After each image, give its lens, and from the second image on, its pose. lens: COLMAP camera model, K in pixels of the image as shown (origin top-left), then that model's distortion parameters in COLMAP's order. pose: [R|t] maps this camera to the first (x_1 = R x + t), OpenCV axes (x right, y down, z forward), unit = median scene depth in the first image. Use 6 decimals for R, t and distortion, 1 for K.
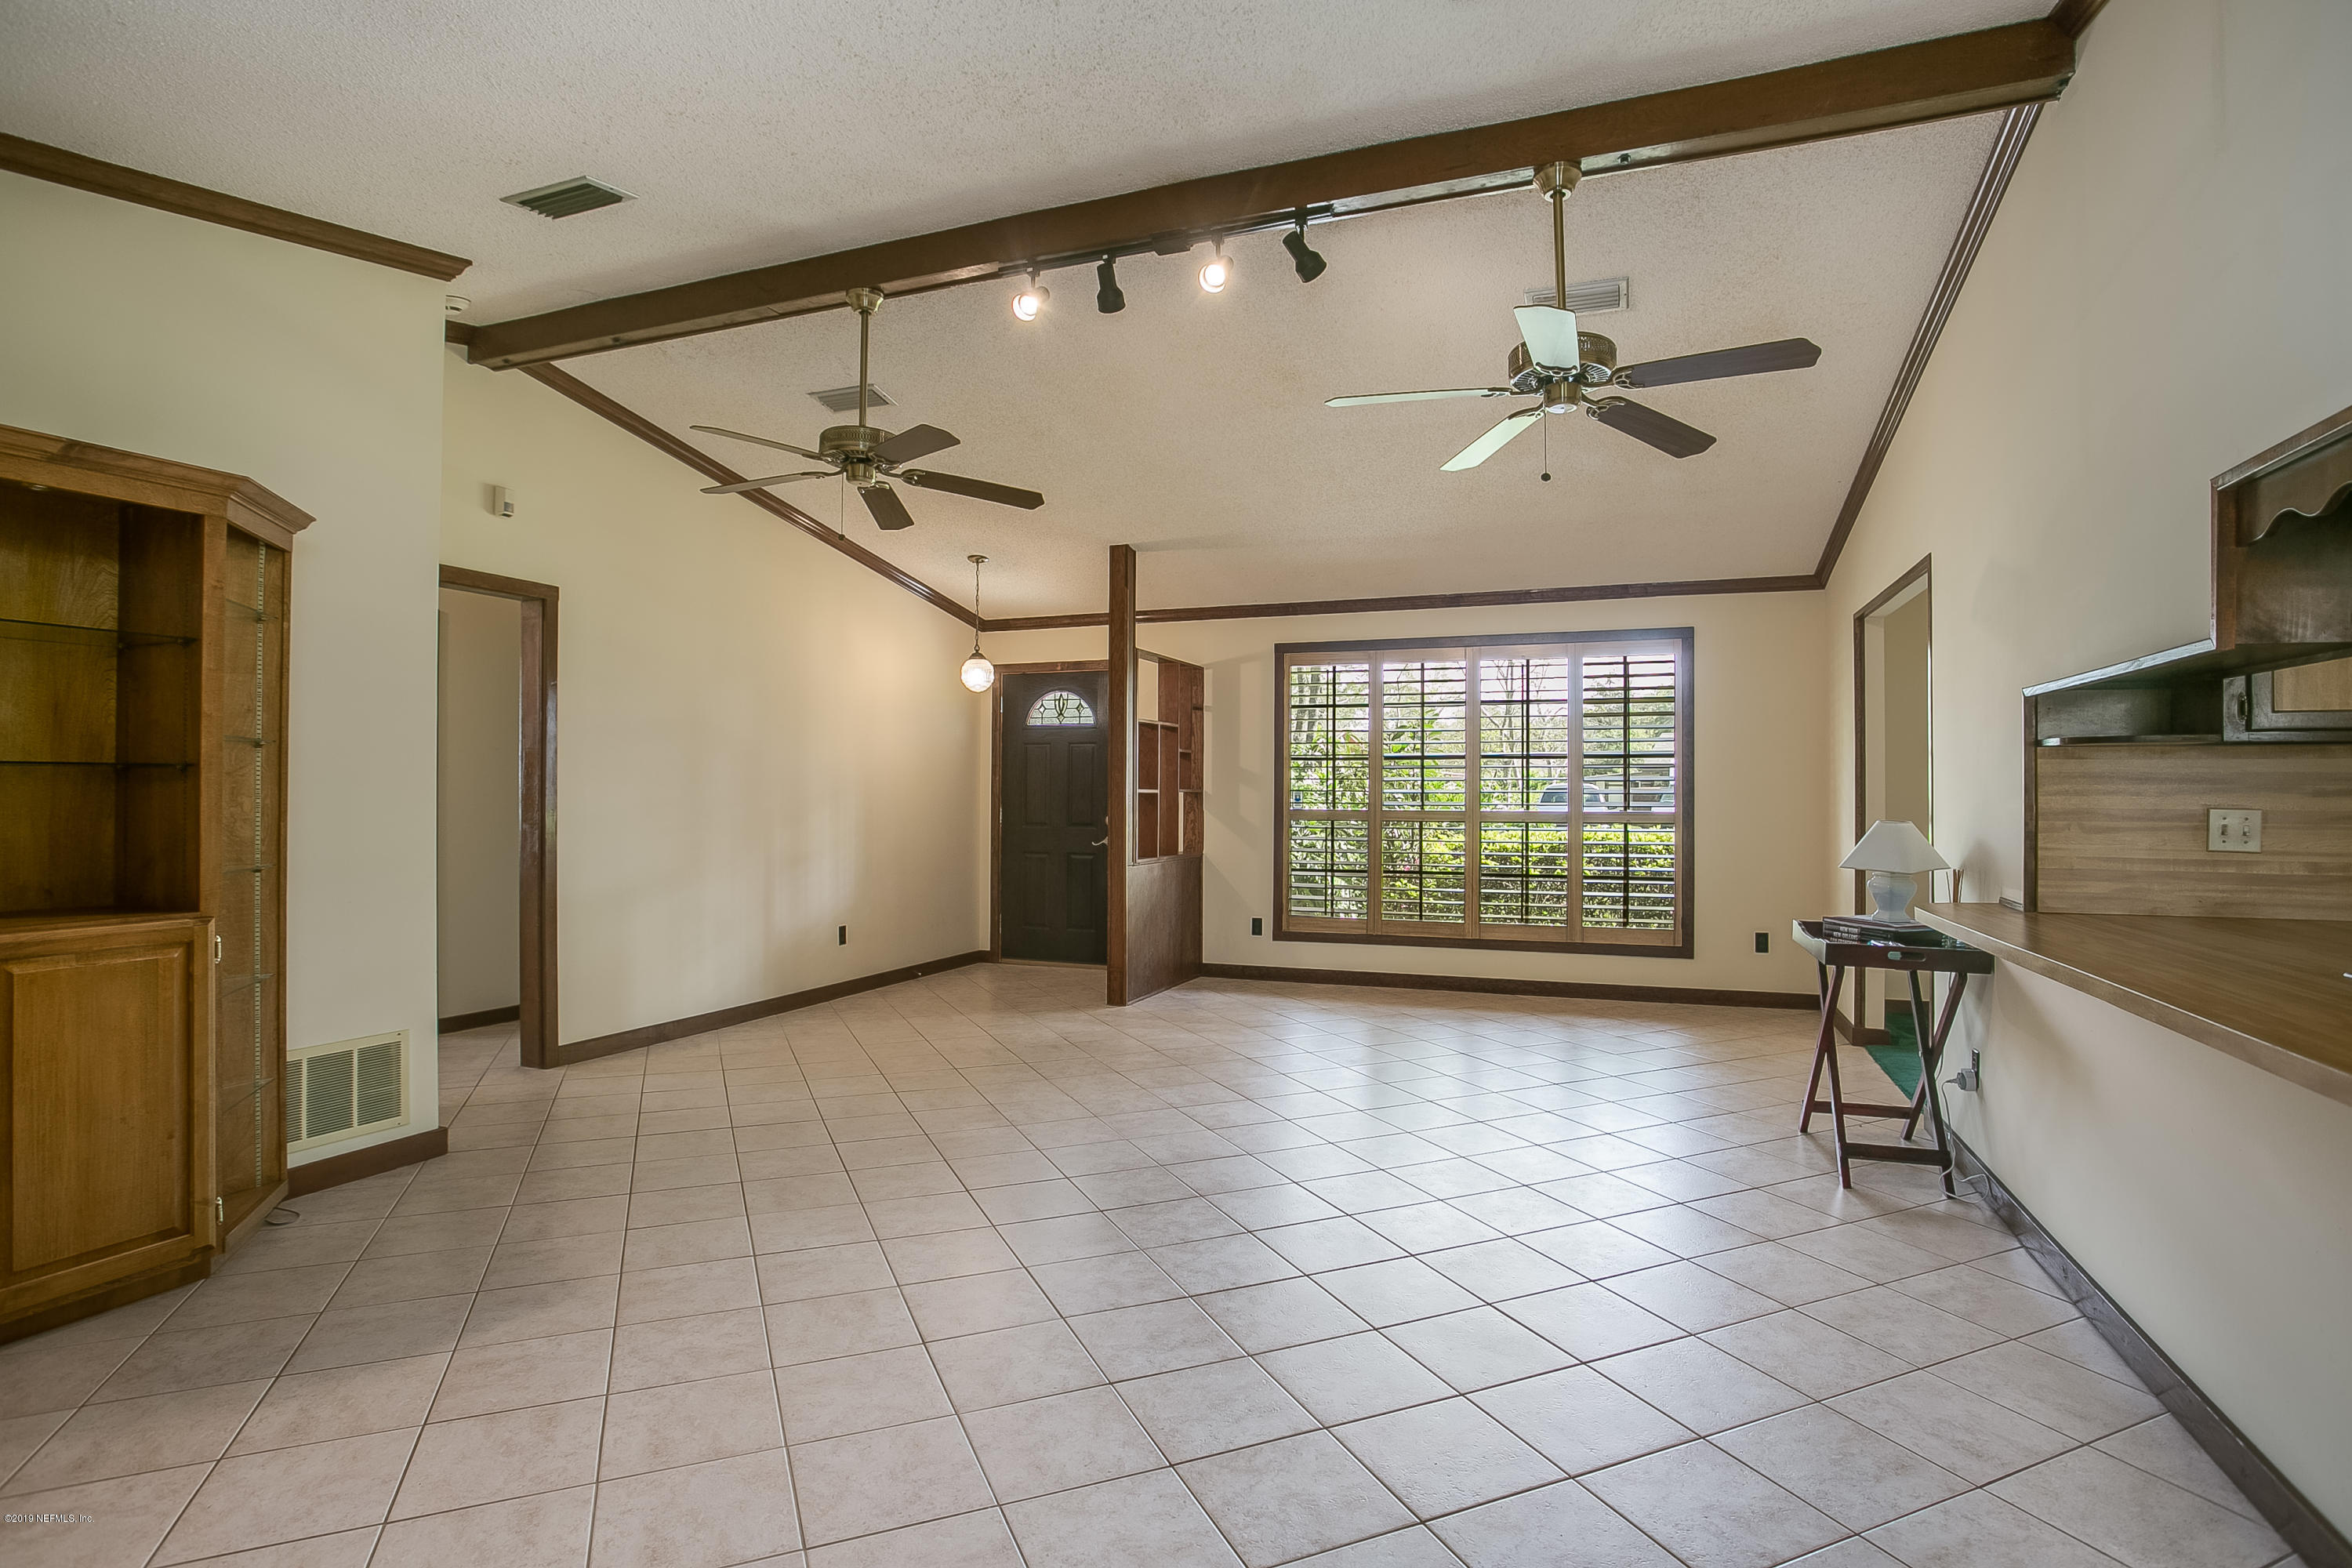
lens RADIAL K [[1152.2, 0, 1172.4], [0, 1152.2, 790.3], [0, 0, 1]] dist [-0.029681, 0.004984]
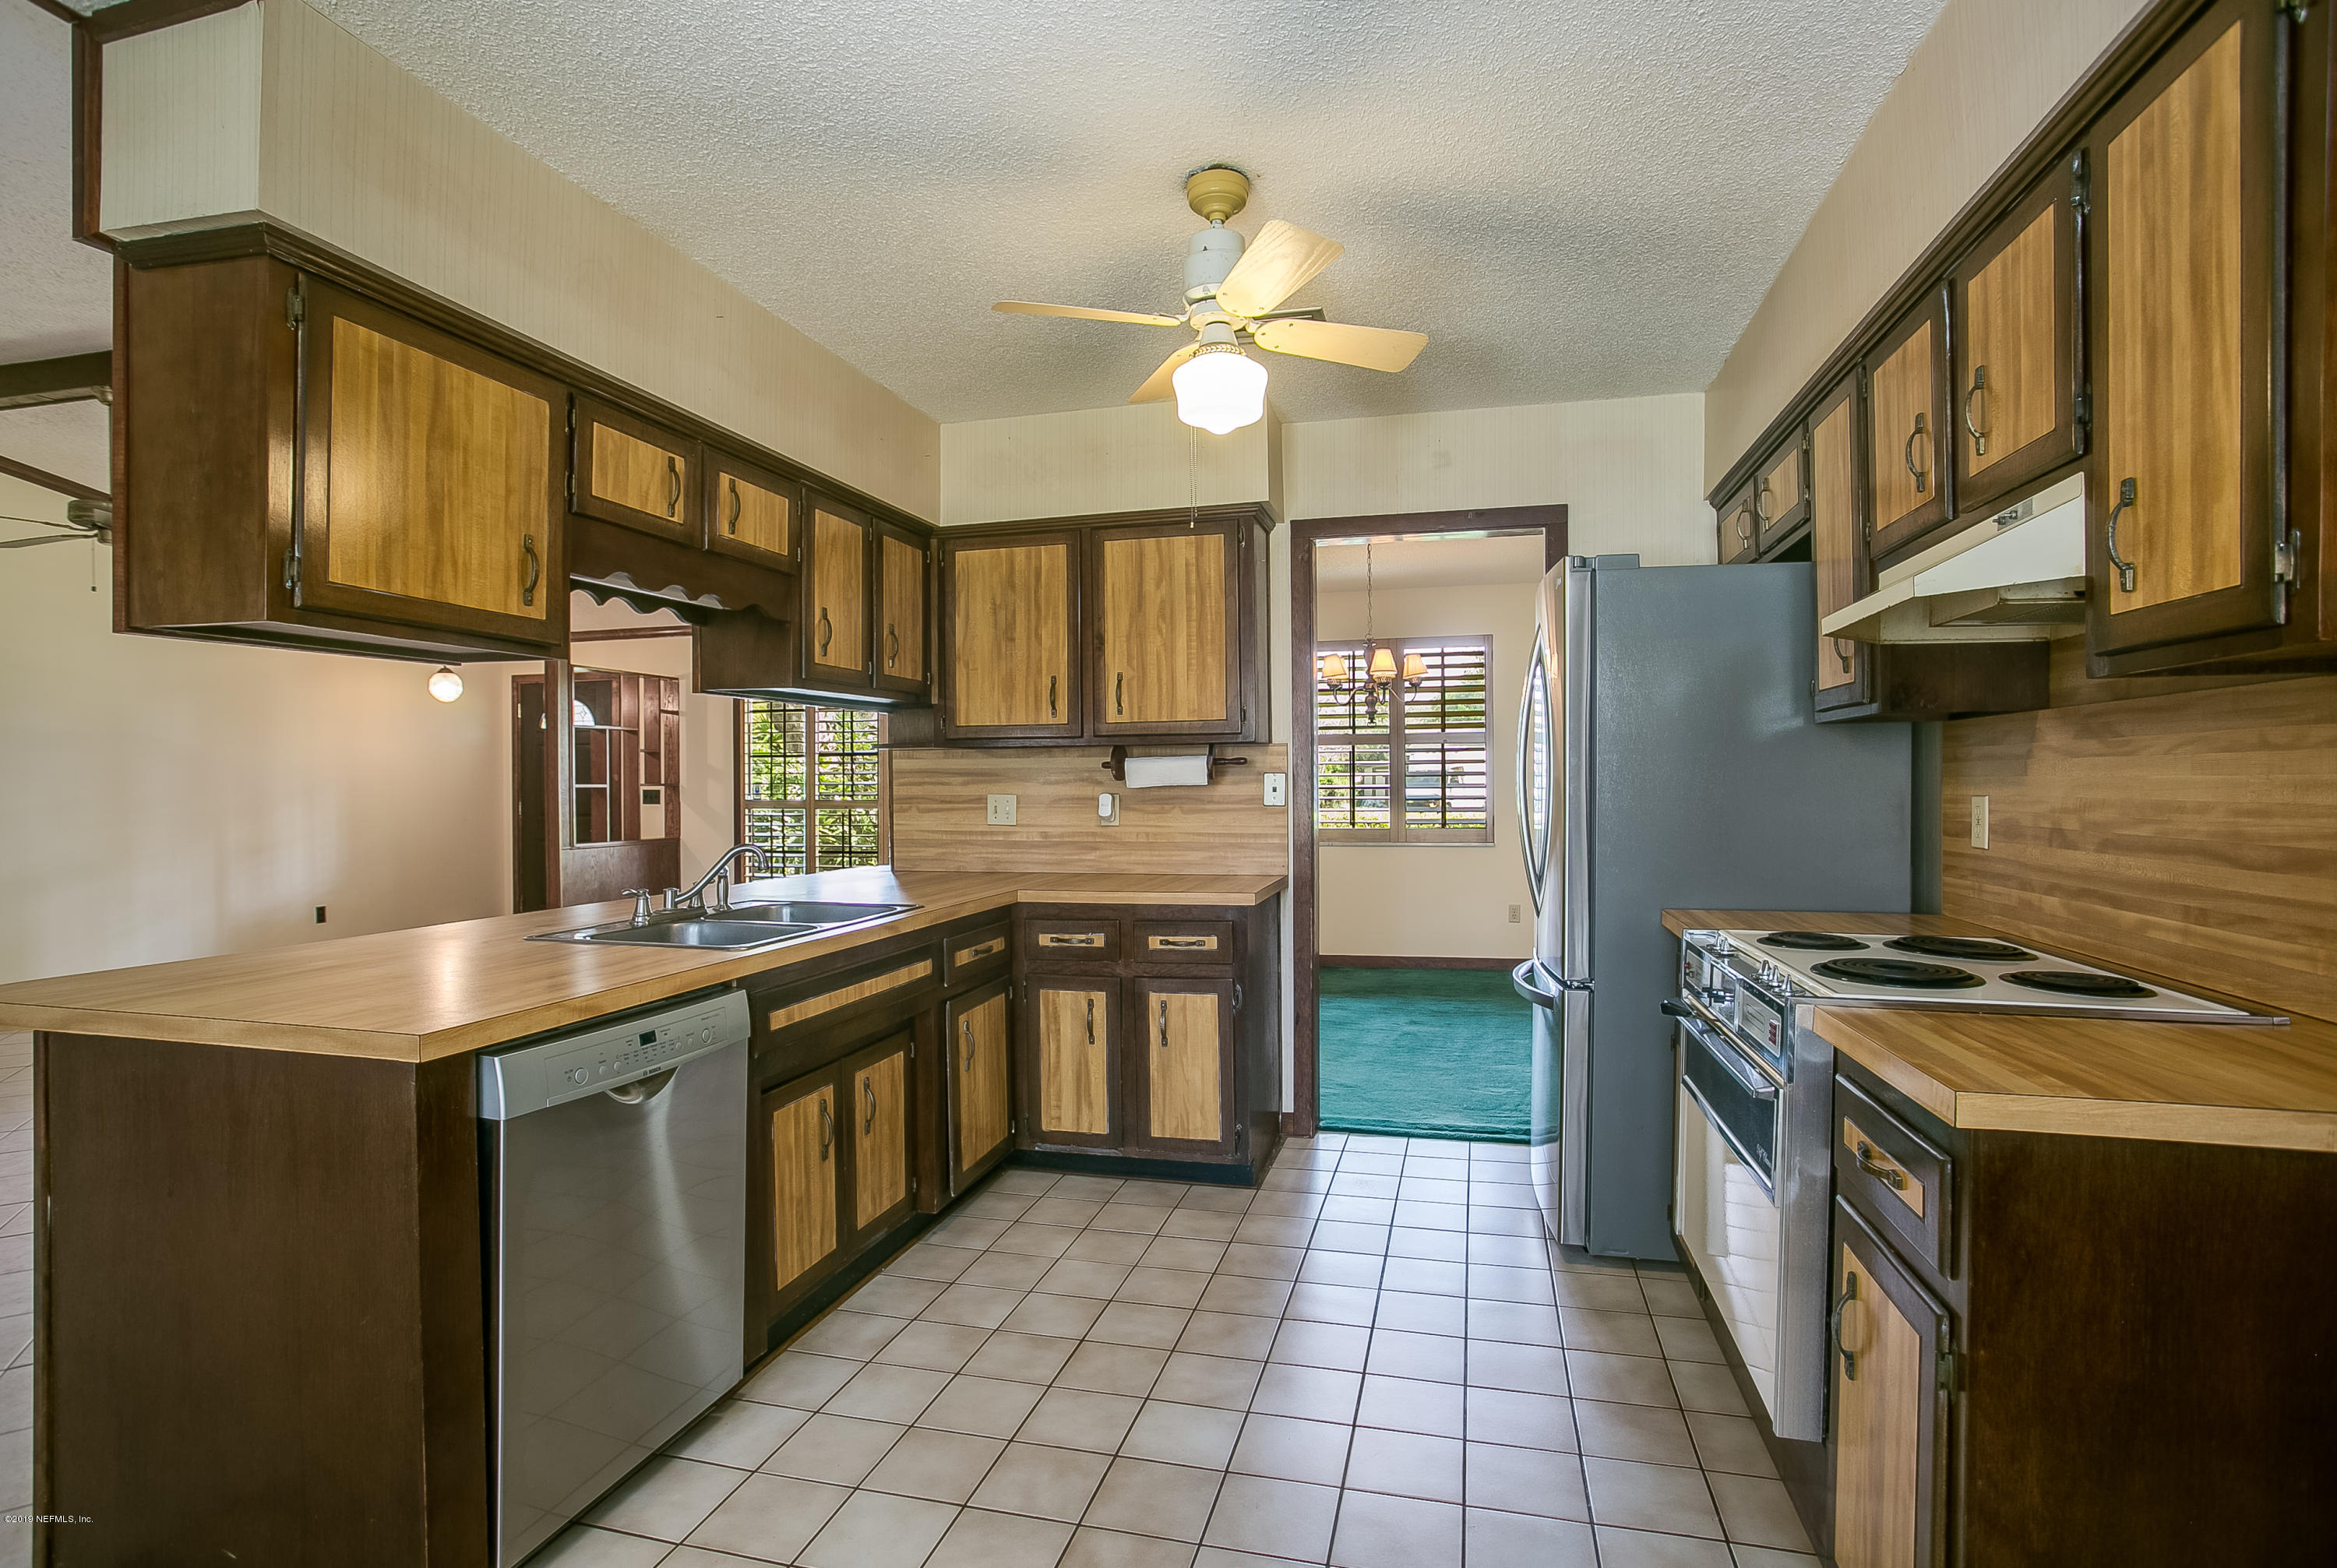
lens RADIAL K [[1144.8, 0, 1177.1], [0, 1144.8, 795.8], [0, 0, 1]] dist [-0.029681, 0.004984]
pose [[0.995588, -0.012899, 0.092942, 0.432929], [0.011514, 0.999815, 0.015424, -0.000325], [-0.093124, -0.014286, 0.995552, -0.178916]]
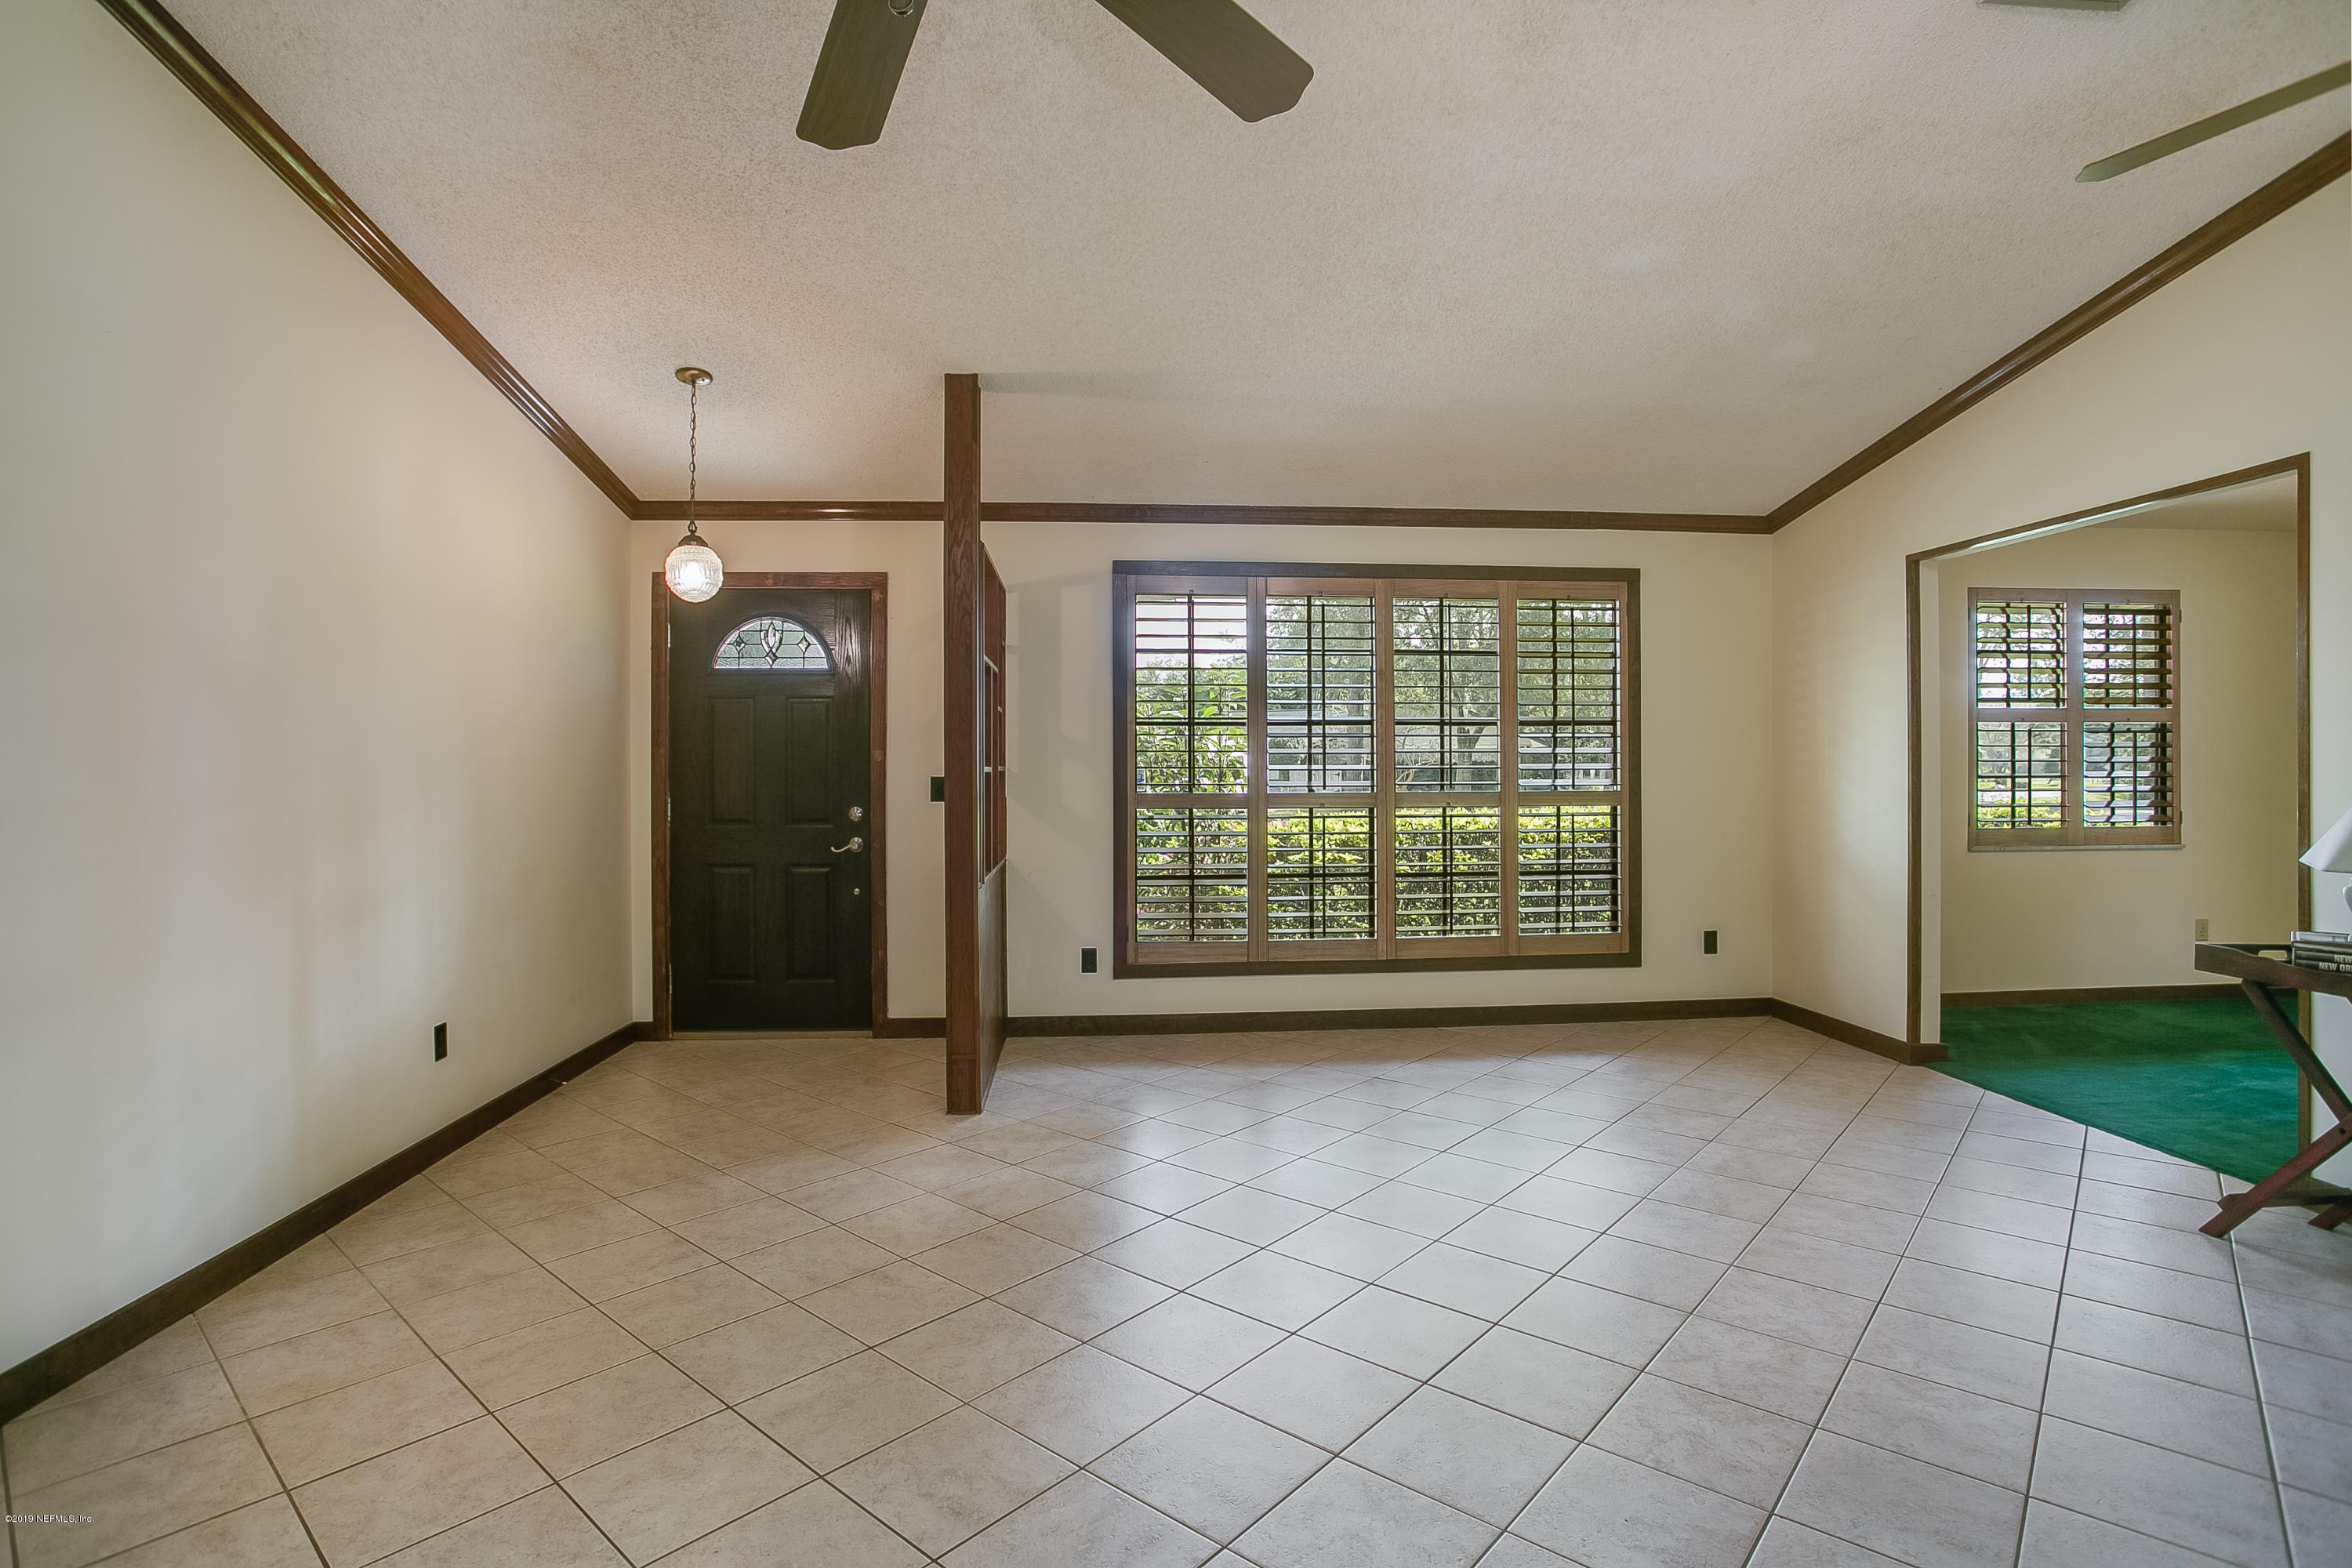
lens RADIAL K [[1152.2, 0, 1160.9], [0, 1152.2, 778.8], [0, 0, 1]] dist [-0.029681, 0.004984]
pose [[0.907867, -0.008739, 0.419168, -0.184288], [0.006081, 0.999952, 0.007677, 0.001880], [-0.419215, -0.004421, 0.907876, 0.342466]]
